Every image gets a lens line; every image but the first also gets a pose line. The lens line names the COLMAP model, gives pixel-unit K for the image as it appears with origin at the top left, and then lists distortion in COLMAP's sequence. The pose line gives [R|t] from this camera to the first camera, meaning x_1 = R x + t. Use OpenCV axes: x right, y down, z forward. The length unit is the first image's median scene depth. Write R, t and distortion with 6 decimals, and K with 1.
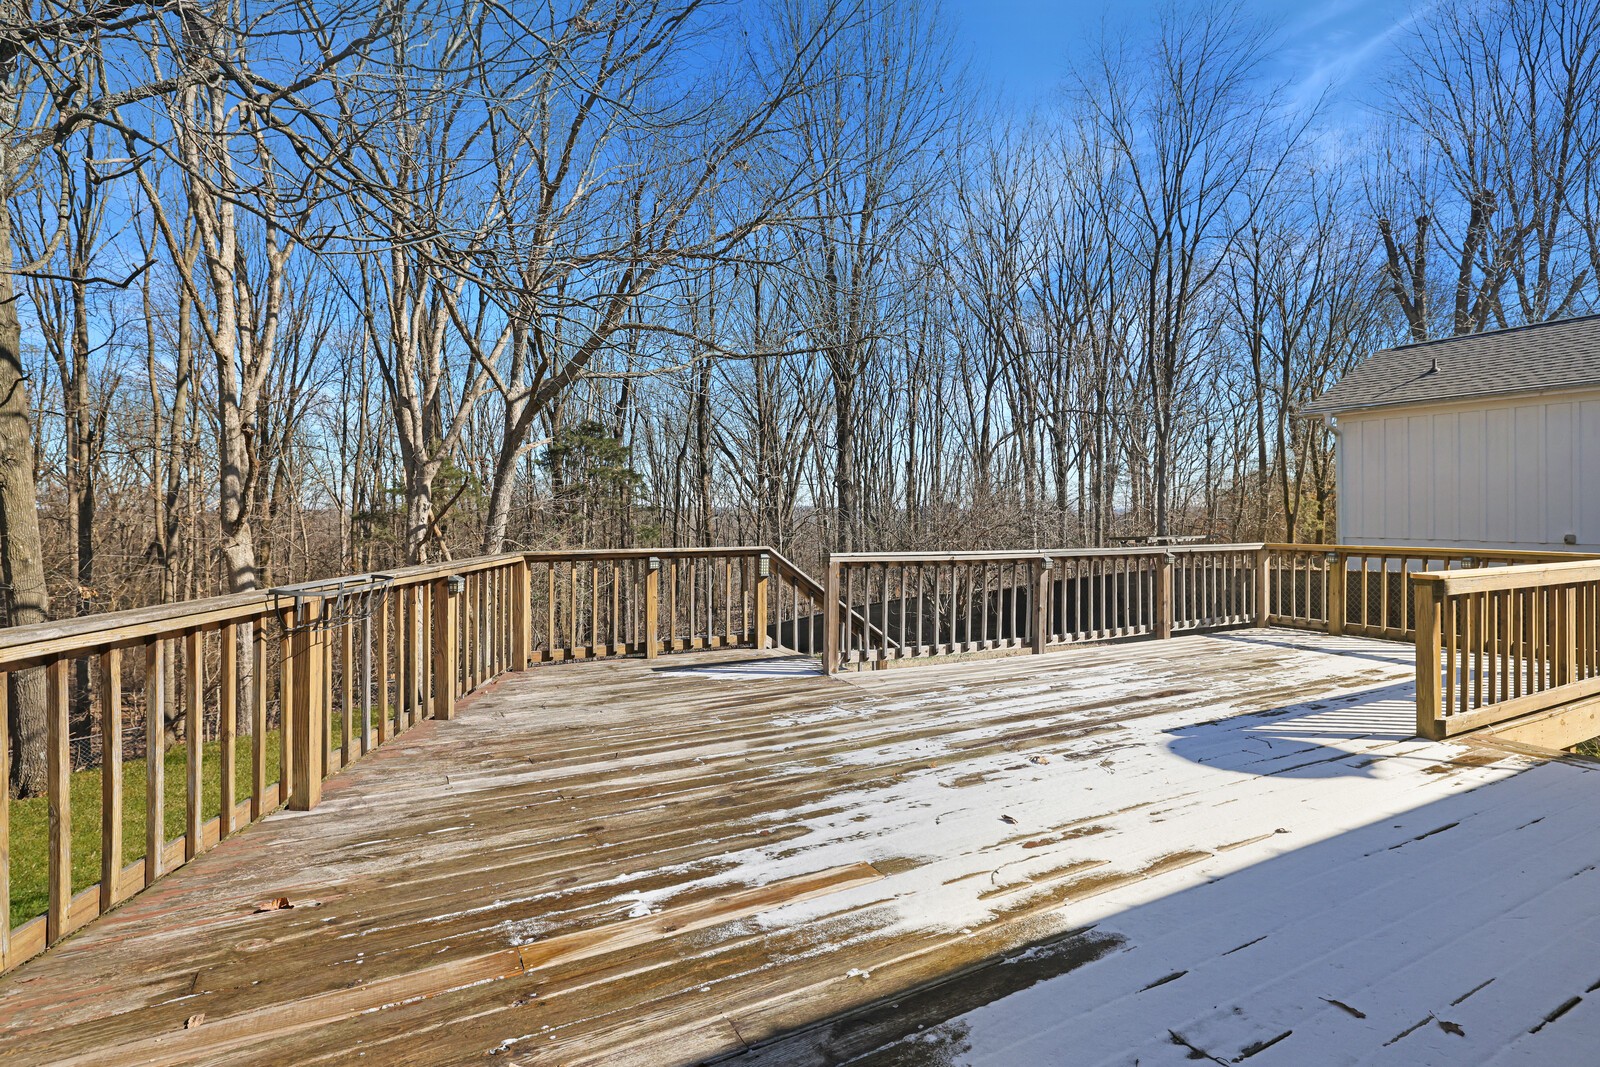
lens RADIAL K [[778.5, 0, 802.3], [0, 778.5, 510.3], [0, 0, 1]] dist [-0.000336, -0.000598]
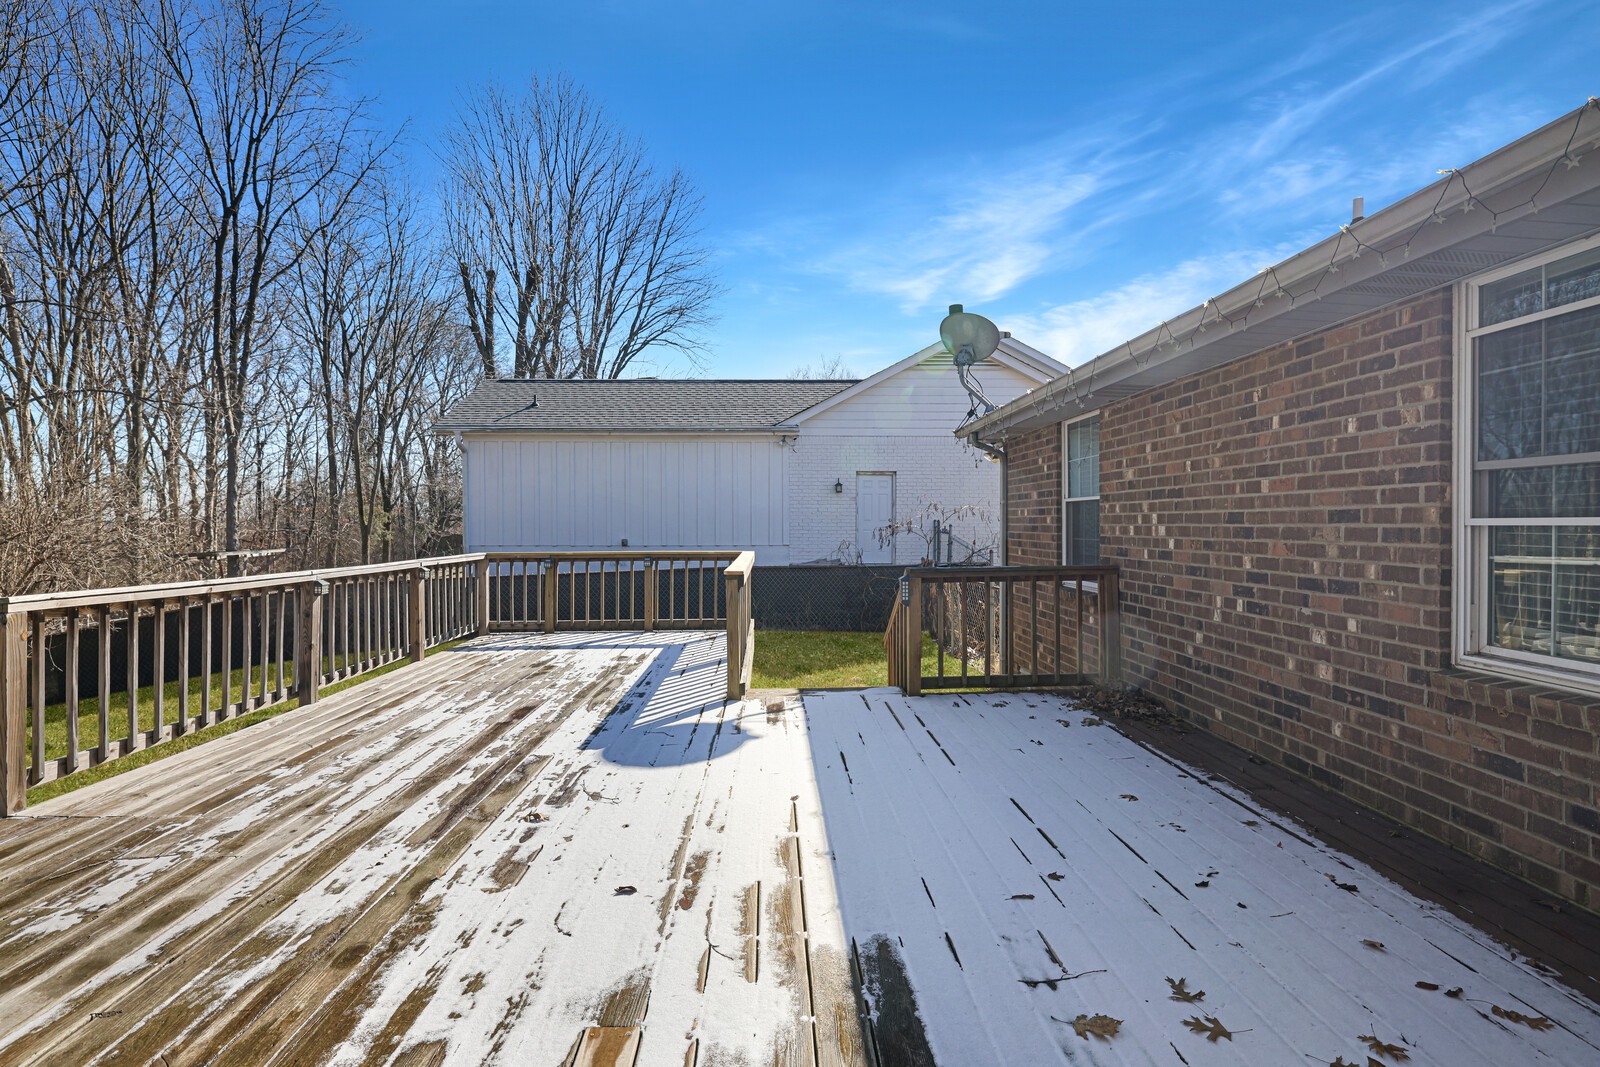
lens RADIAL K [[778.5, 0, 800.5], [0, 778.5, 531.5], [0, 0, 1]] dist [-0.000336, -0.000598]
pose [[0.444987, -0.012262, 0.895453, -0.314555], [0.001089, 0.999913, 0.013151, 0.001590], [-0.895536, -0.004877, 0.444962, 0.369319]]
